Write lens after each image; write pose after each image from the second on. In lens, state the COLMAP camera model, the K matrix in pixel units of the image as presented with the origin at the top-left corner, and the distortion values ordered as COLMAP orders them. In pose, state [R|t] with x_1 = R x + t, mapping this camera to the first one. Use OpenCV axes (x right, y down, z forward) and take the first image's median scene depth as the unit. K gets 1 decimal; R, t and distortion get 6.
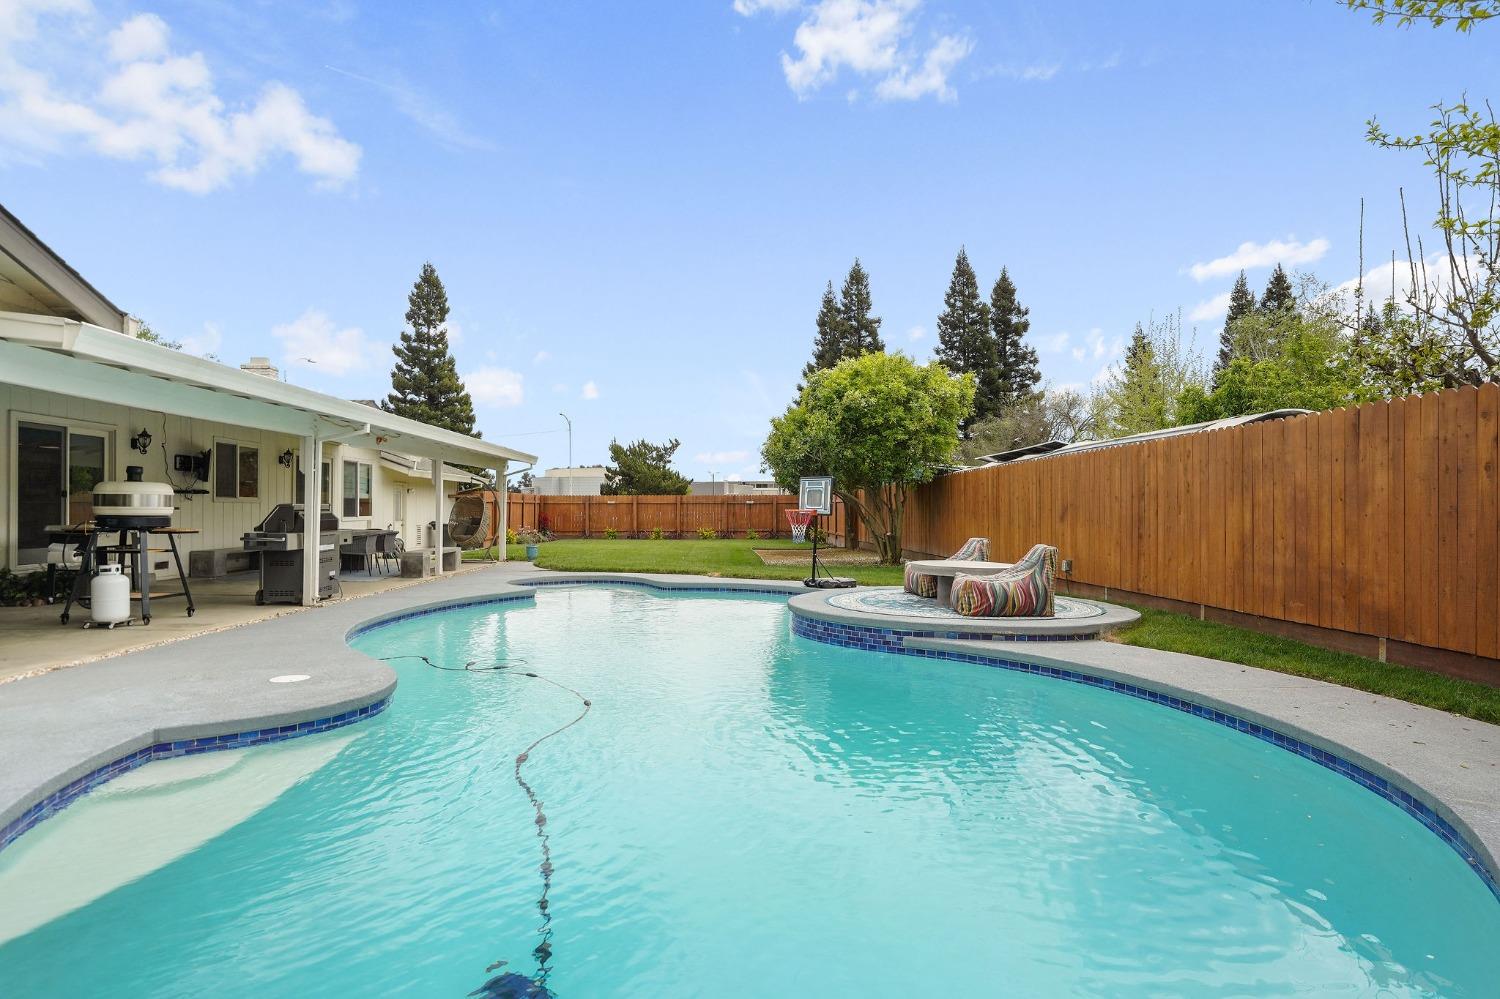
lens RADIAL K [[831.7, 0, 750.0], [0, 831.7, 499.5], [0, 0, 1]] dist [-0.020304, 0.002266]
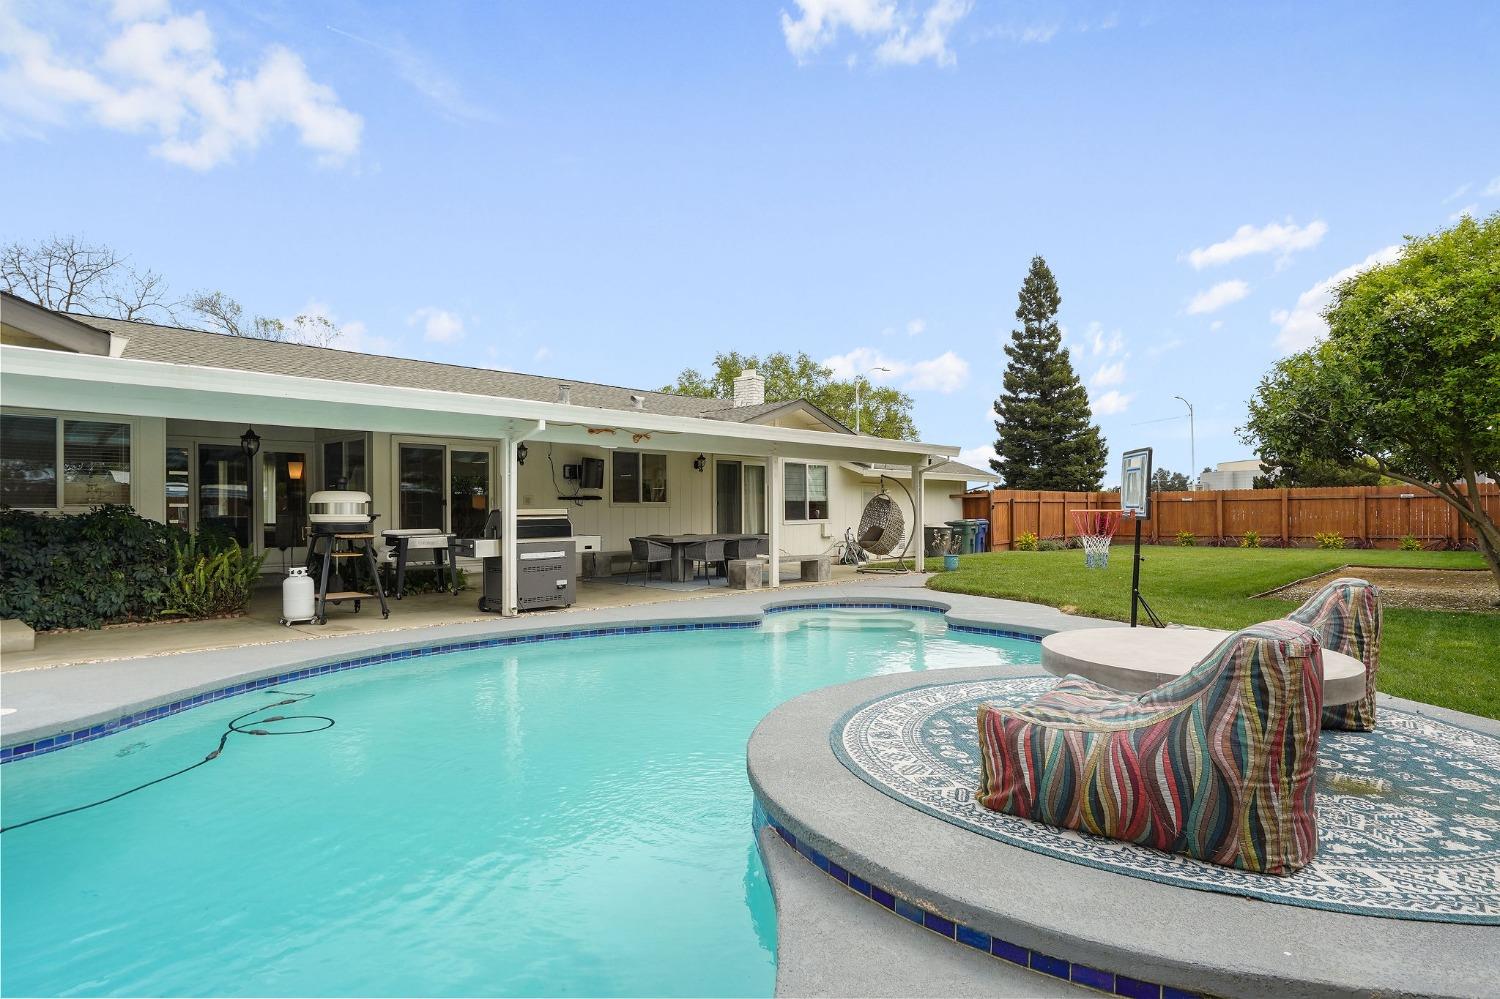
lens RADIAL K [[831.7, 0, 750.0], [0, 831.7, 499.5], [0, 0, 1]] dist [-0.020304, 0.002266]
pose [[0.707100, -0.018866, -0.706861, 0.095485], [0.018533, 0.999795, -0.008145, 0.001969], [0.706870, -0.007341, 0.707305, 0.144892]]
